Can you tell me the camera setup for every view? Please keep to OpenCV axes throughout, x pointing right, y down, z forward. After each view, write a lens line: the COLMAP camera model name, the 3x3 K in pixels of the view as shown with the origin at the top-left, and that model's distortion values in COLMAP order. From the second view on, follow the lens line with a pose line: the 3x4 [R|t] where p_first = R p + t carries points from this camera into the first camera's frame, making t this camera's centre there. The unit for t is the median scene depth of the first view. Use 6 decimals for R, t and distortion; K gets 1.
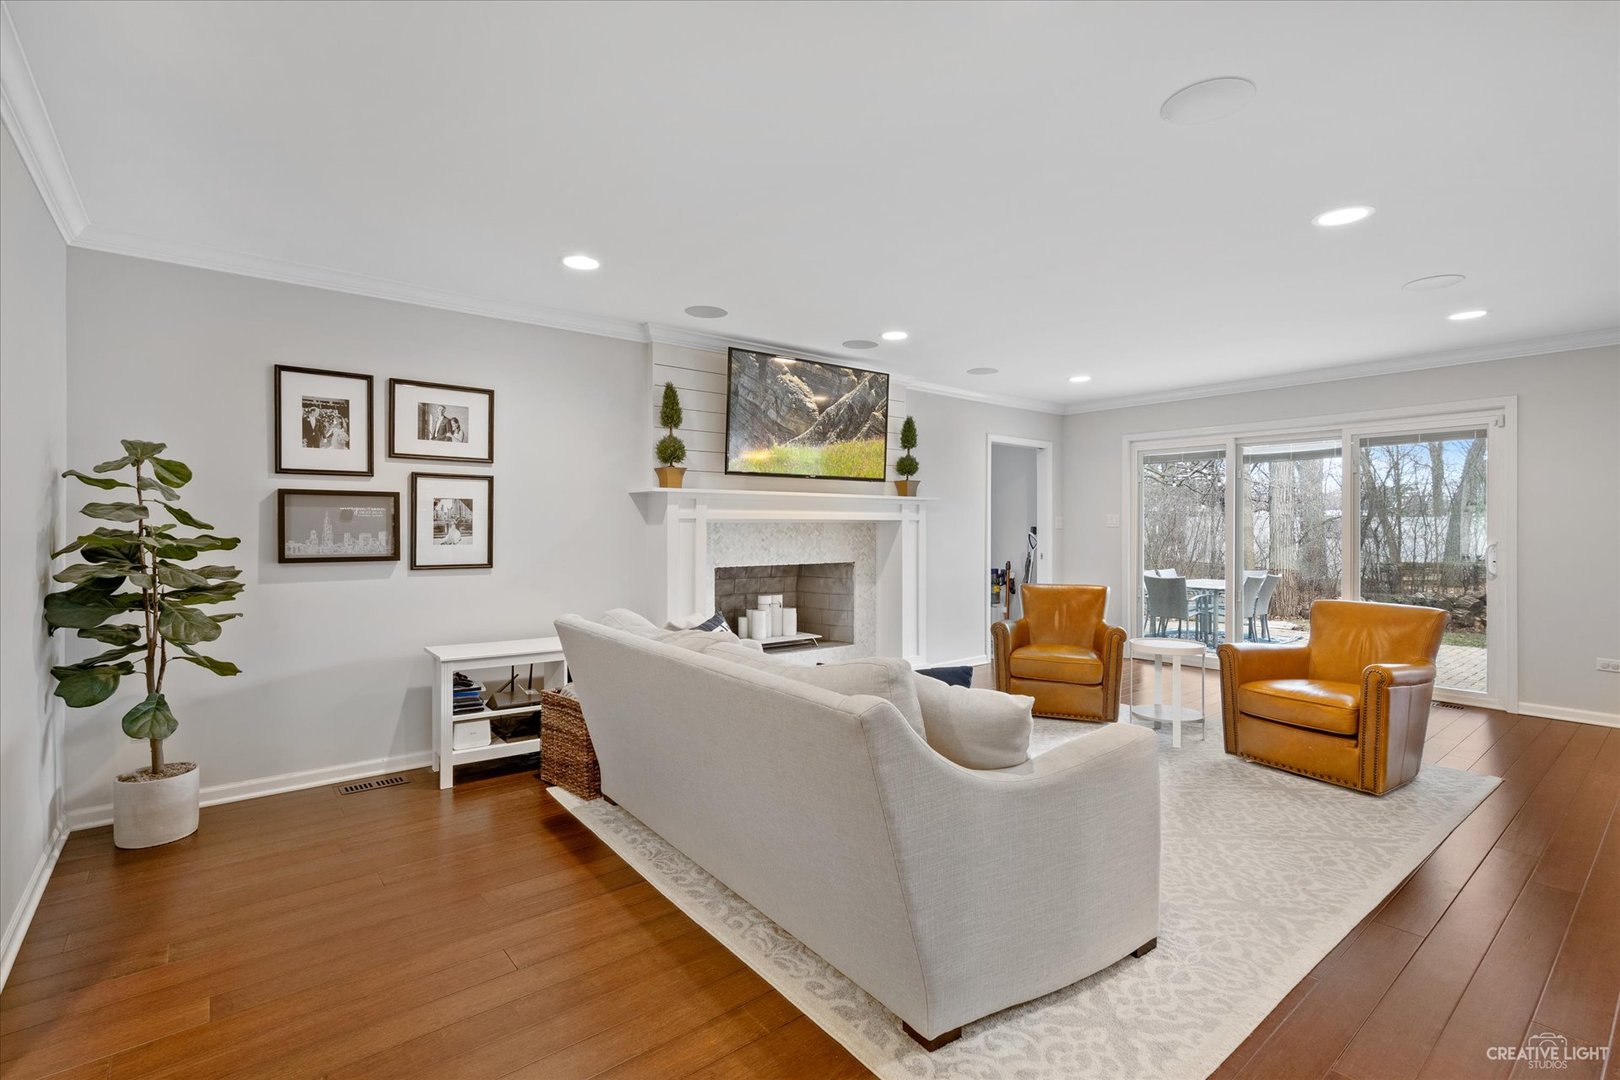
lens RADIAL K [[740.7, 0, 810.8], [0, 740.7, 536.1], [0, 0, 1]] dist [-0.008295, 0.003580]
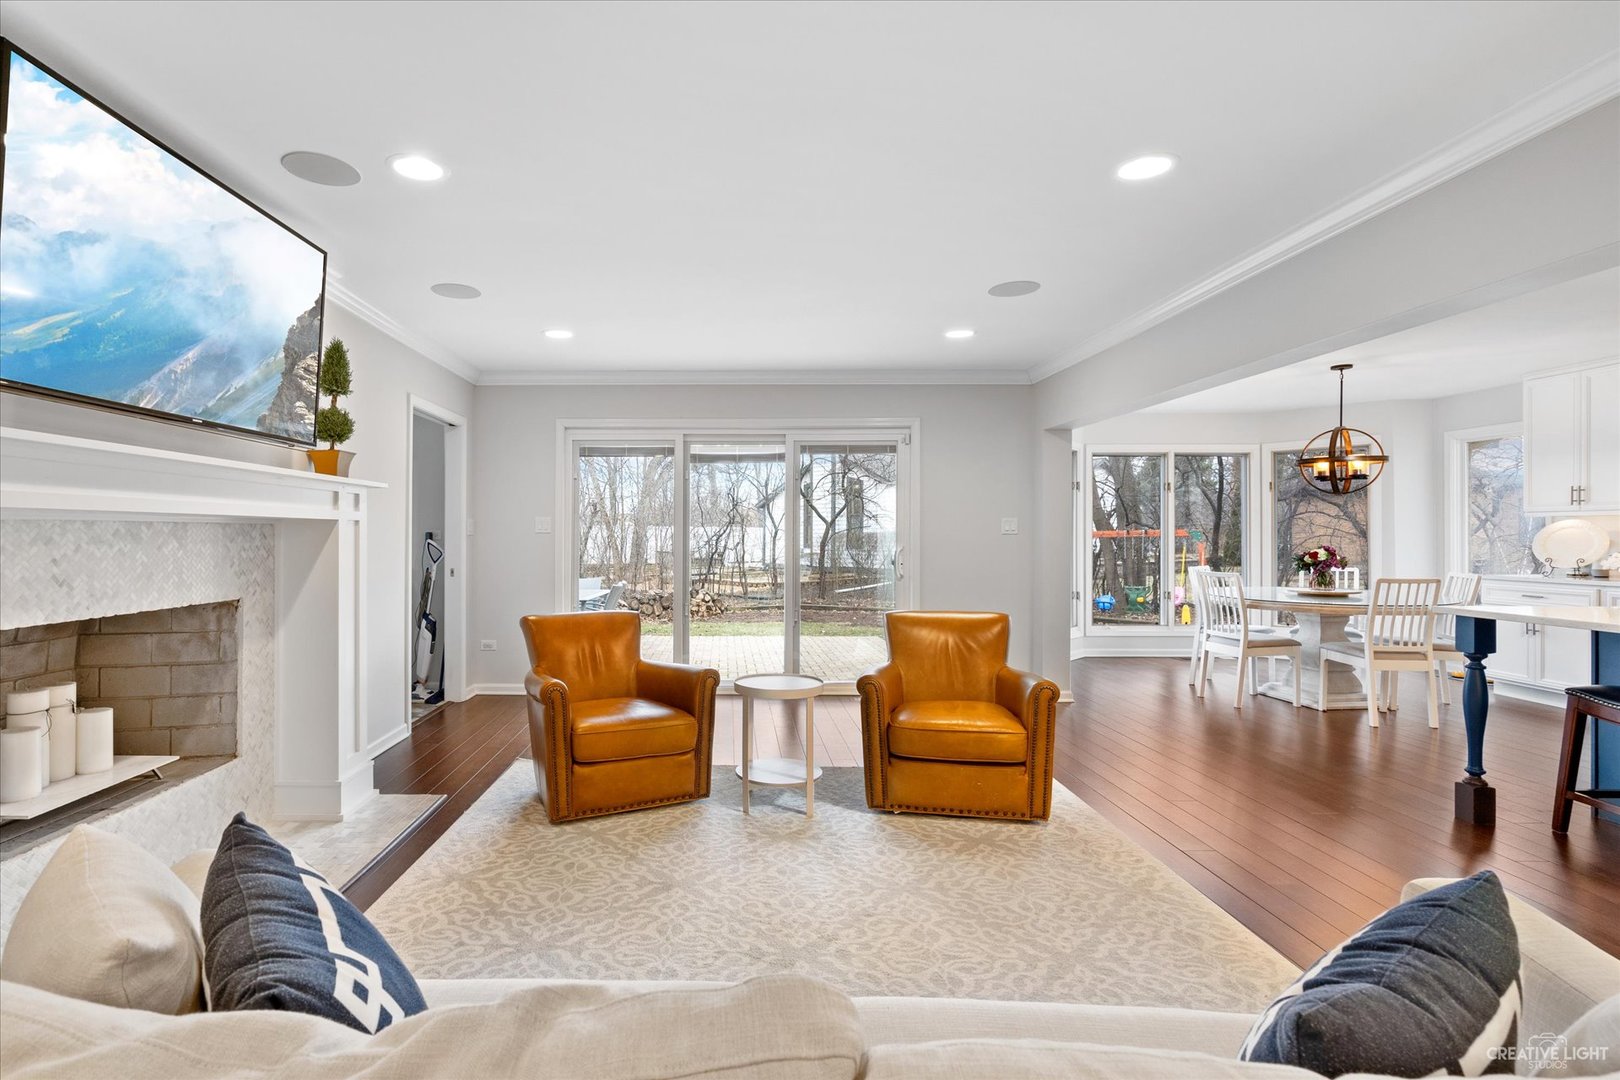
lens RADIAL K [[772.4, 0, 709.1], [0, 772.4, 540.3], [0, 0, 1]] dist [-0.000538, -0.000865]
pose [[0.651941, -0.005926, 0.758247, -0.192782], [0.009907, 0.999951, -0.000703, -0.003100], [-0.758205, 0.007970, 0.651968, 0.558546]]
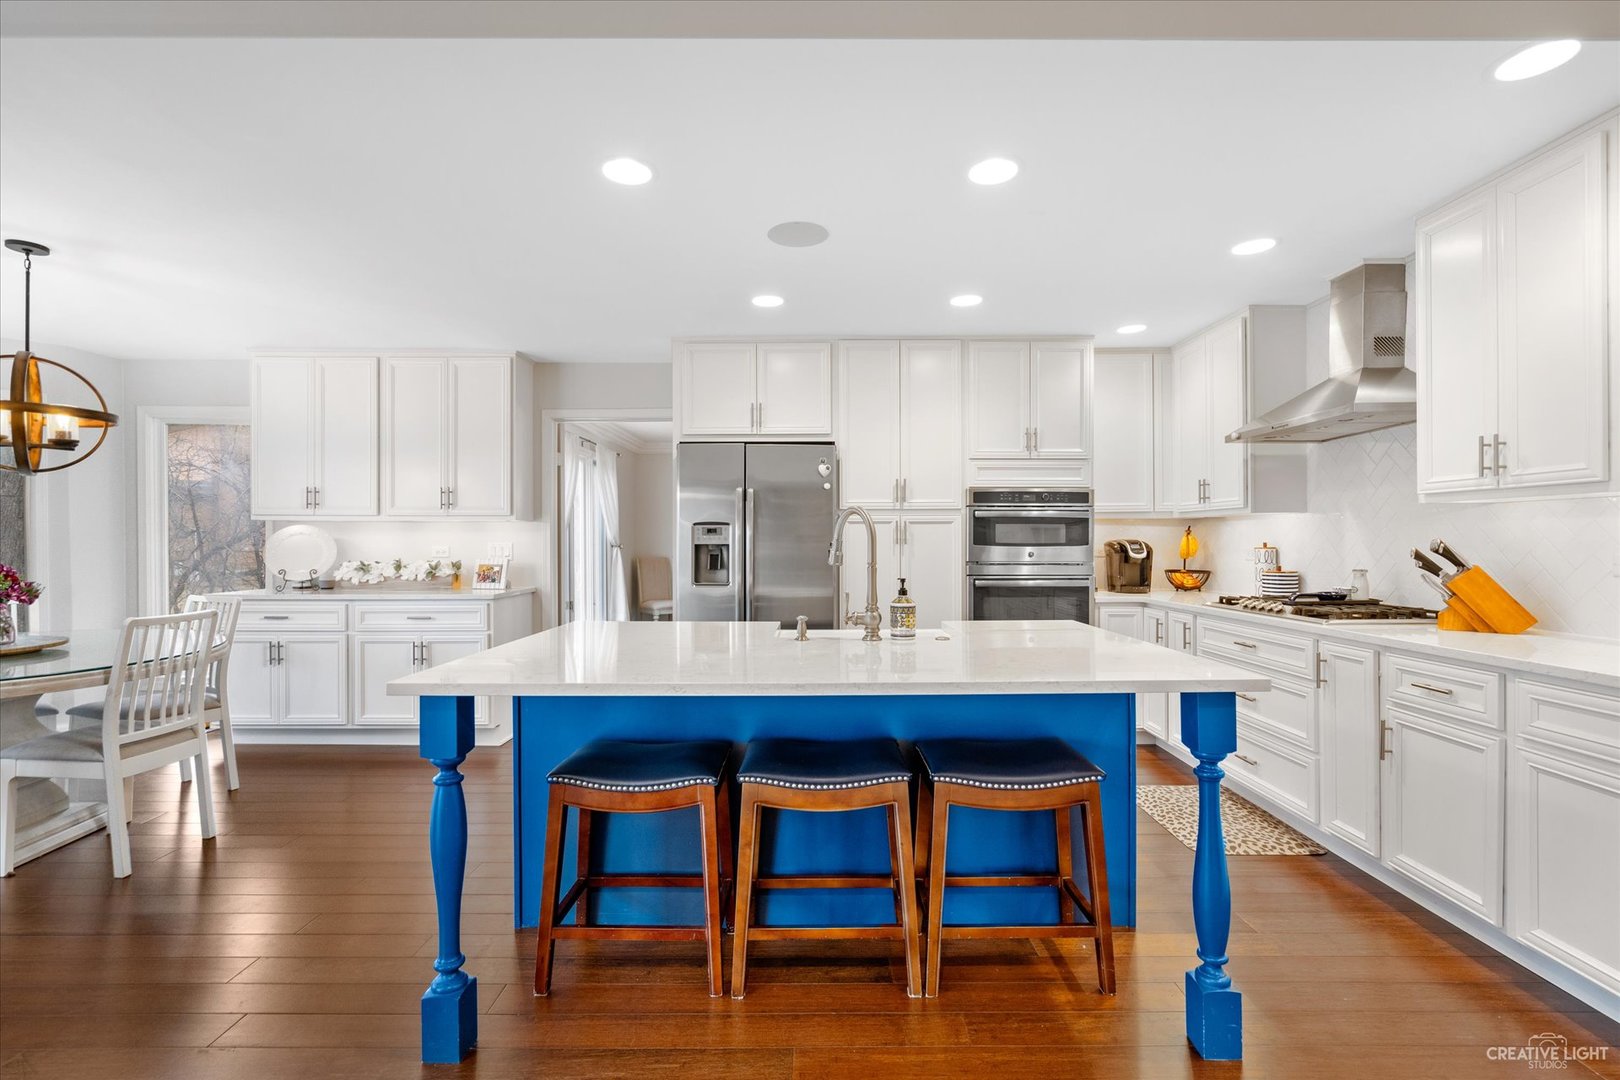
lens RADIAL K [[740.7, 0, 820.3], [0, 740.7, 542.2], [0, 0, 1]] dist [-0.008295, 0.003580]
pose [[-0.779994, -0.003166, 0.625779, 0.493315], [0.006946, 0.999882, 0.013716, -0.009875], [-0.625748, 0.015045, -0.779880, 0.680285]]
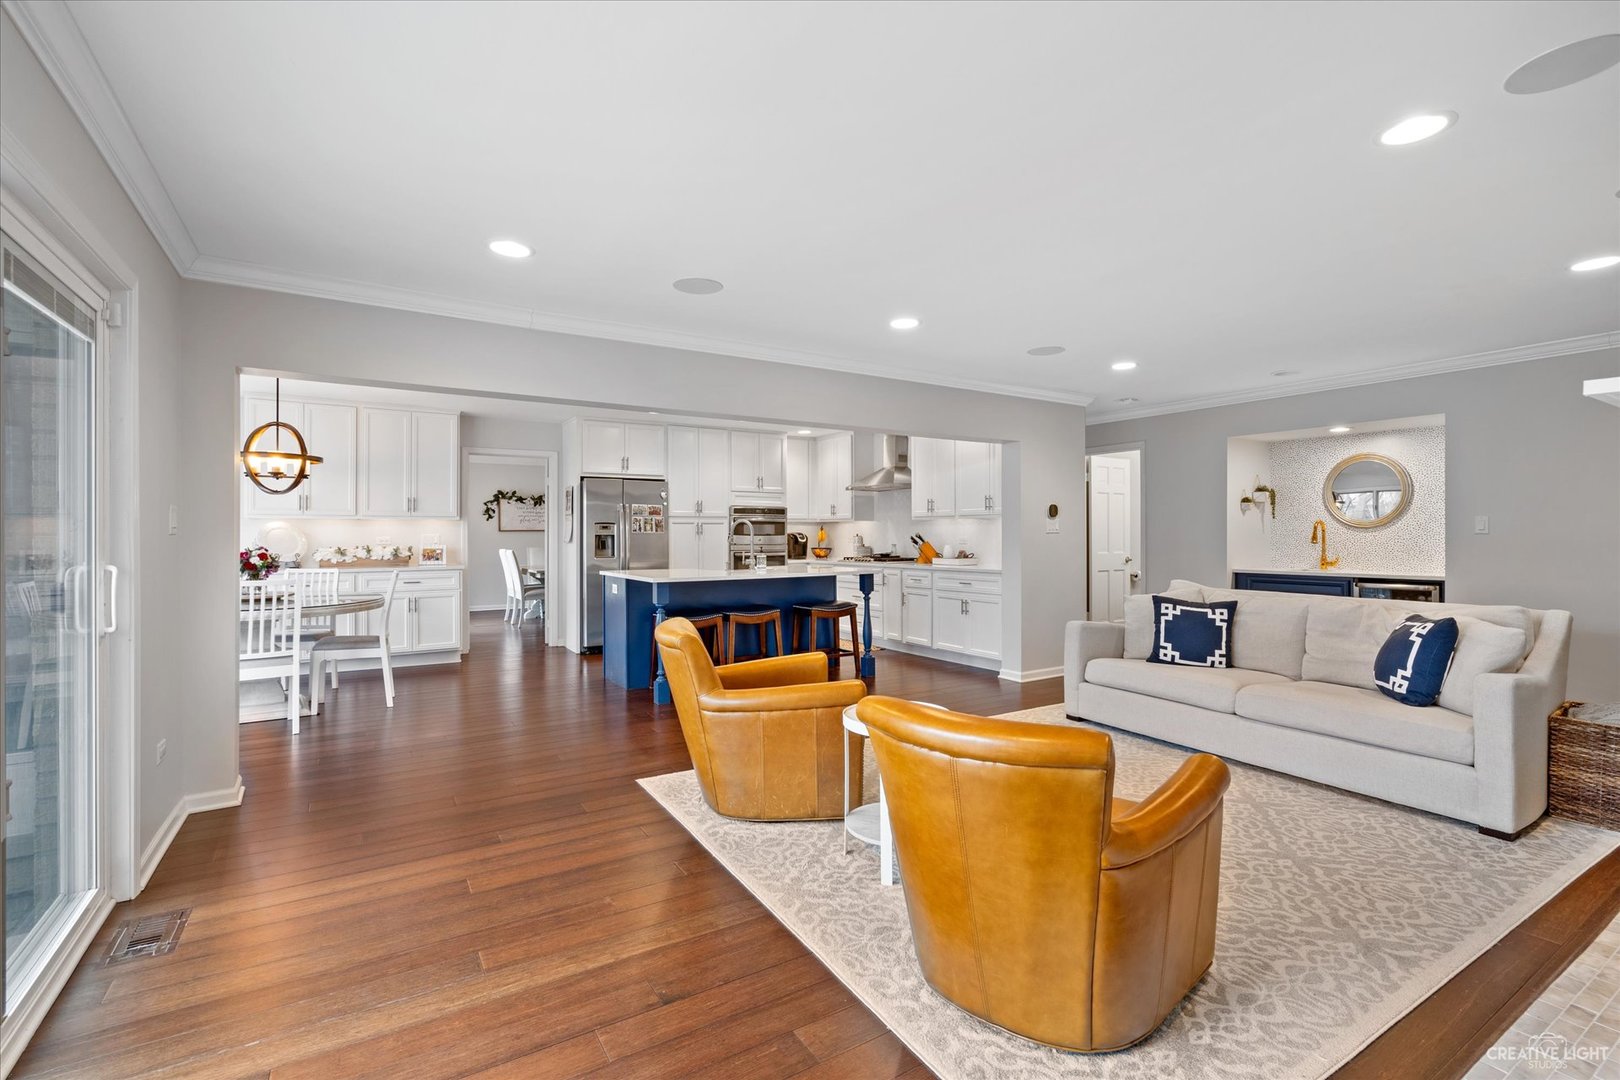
lens RADIAL K [[740.7, 0, 820.7], [0, 740.7, 533.7], [0, 0, 1]] dist [-0.008295, 0.003580]
pose [[-0.993551, -0.000430, 0.113382, 0.506728], [0.000864, 0.999935, 0.011370, -0.017444], [-0.113379, 0.011395, -0.993486, 1.751066]]
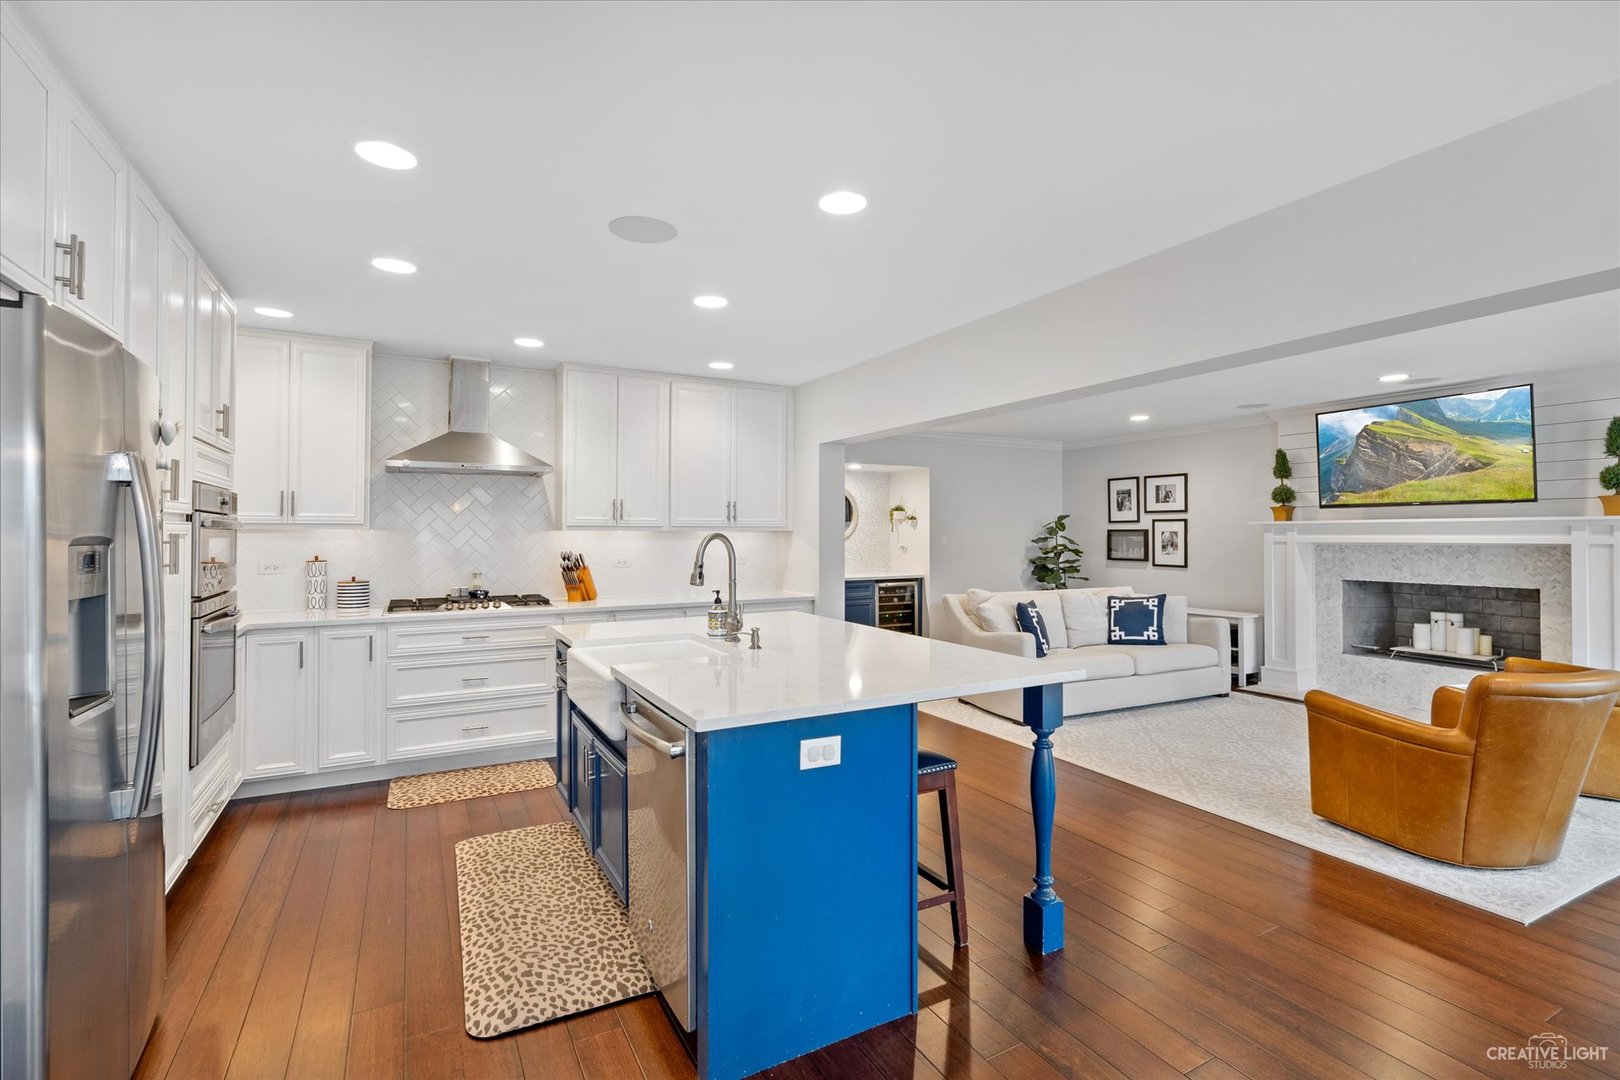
lens RADIAL K [[740.7, 0, 809.9], [0, 740.7, 525.7], [0, 0, 1]] dist [-0.008295, 0.003580]
pose [[-0.183967, -0.014104, -0.982831, 1.562497], [-0.011965, 0.999855, -0.012109, -0.029433], [0.982860, 0.009532, -0.184109, 0.400427]]
